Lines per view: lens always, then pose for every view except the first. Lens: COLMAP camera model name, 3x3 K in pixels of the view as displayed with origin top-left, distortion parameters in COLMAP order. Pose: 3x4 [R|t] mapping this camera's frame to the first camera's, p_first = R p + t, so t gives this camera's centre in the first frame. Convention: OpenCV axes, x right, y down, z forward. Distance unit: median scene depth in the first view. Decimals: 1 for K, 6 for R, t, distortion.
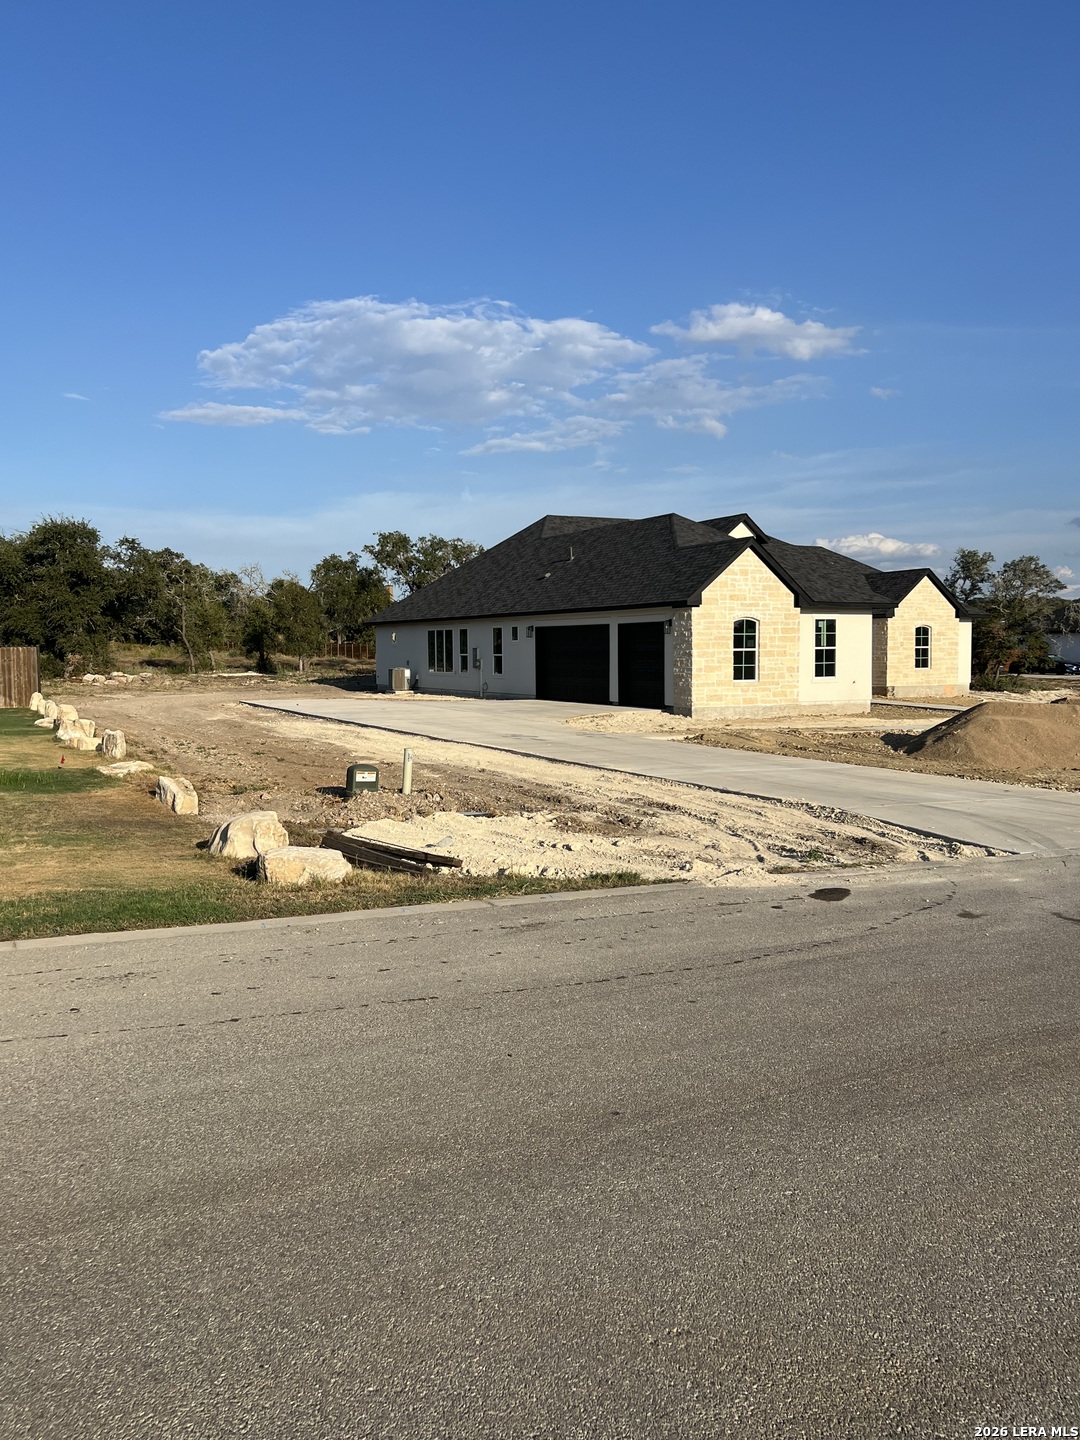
lens RADIAL K [[1202.4, 0, 538.7], [0, 1202.4, 725.8], [0, 0, 1]] dist [0.014843, 0.001945]
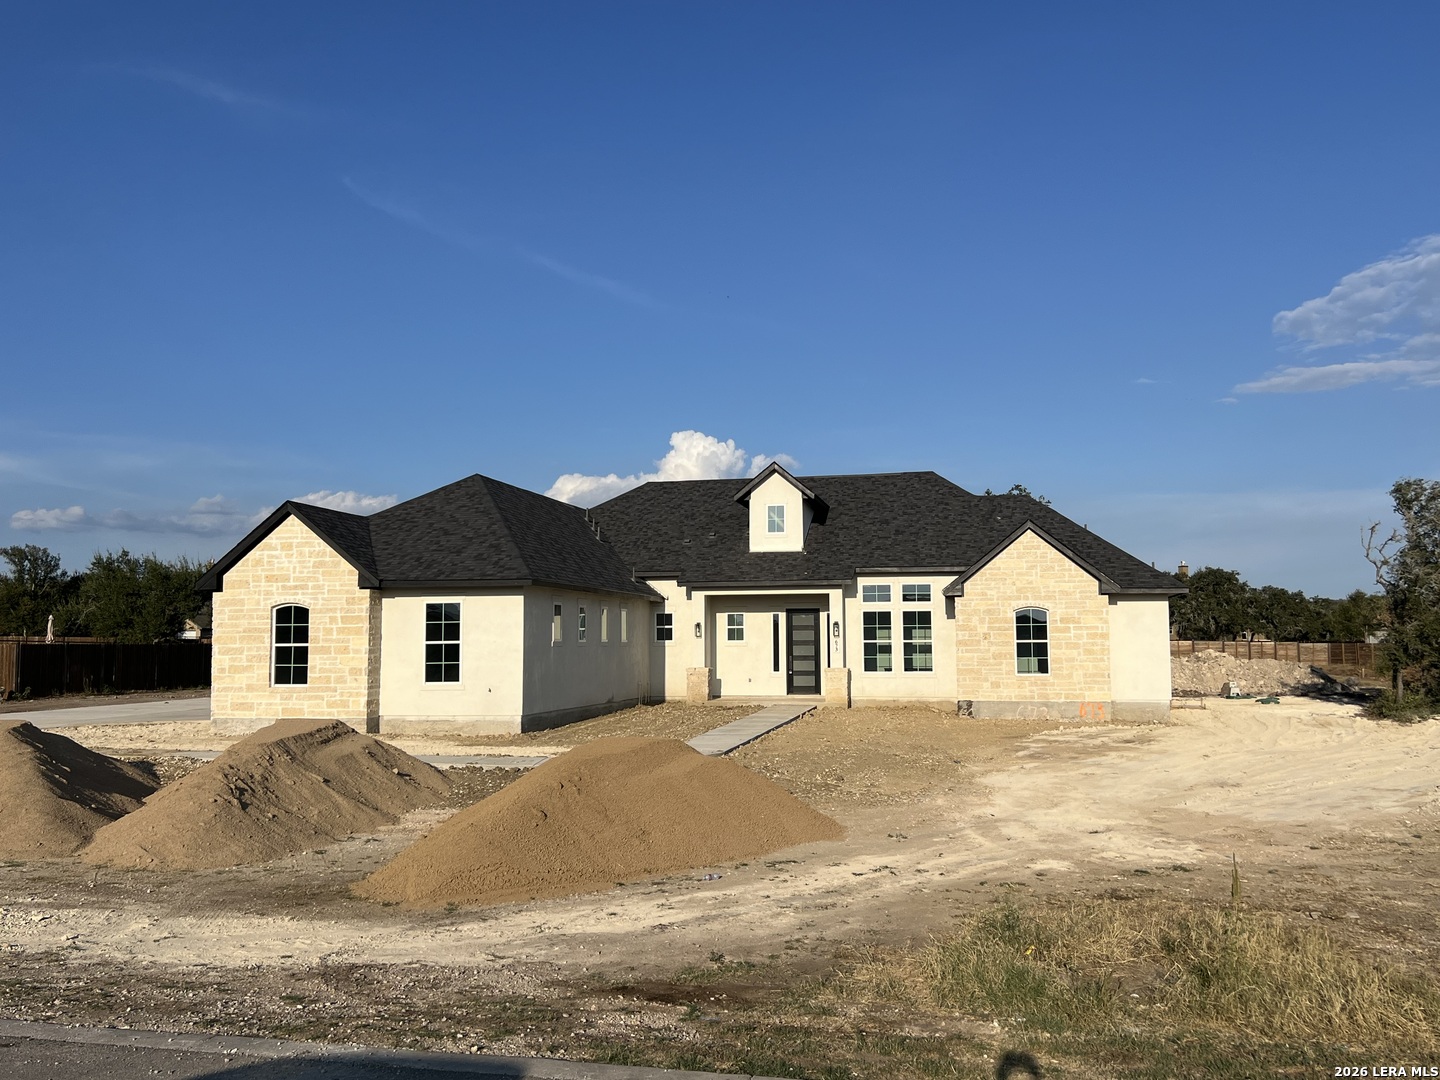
lens RADIAL K [[1283.2, 0, 725.0], [0, 1283.2, 536.2], [0, 0, 1]] dist [0.072001, -0.024921]
pose [[0.777303, -0.049091, -0.627209, 0.863889], [-0.041291, 0.990821, -0.128723, -0.034784], [0.627770, 0.125955, 0.768140, 0.496260]]
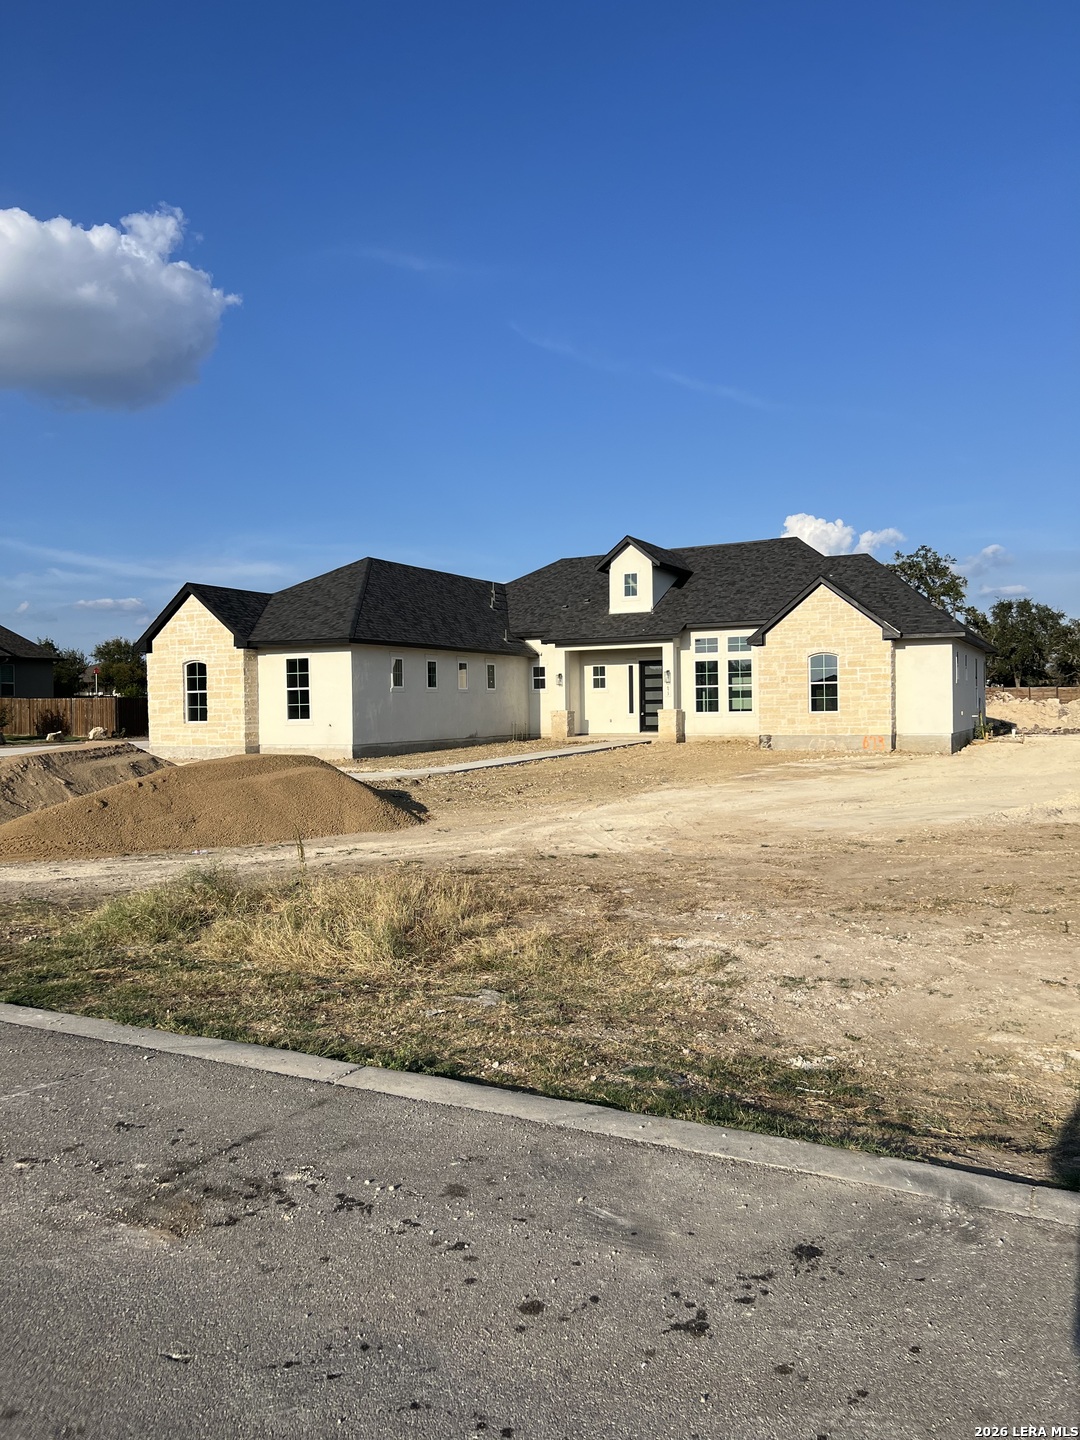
lens RADIAL K [[1075.9, 0, 531.5], [0, 1075.9, 717.1], [0, 0, 1]] dist [0.060465, 0.000543]
pose [[0.586735, 0.006141, -0.809756, 1.030505], [-0.040998, 0.998914, -0.022131, -0.030991], [0.808741, 0.046184, 0.586350, 0.649945]]
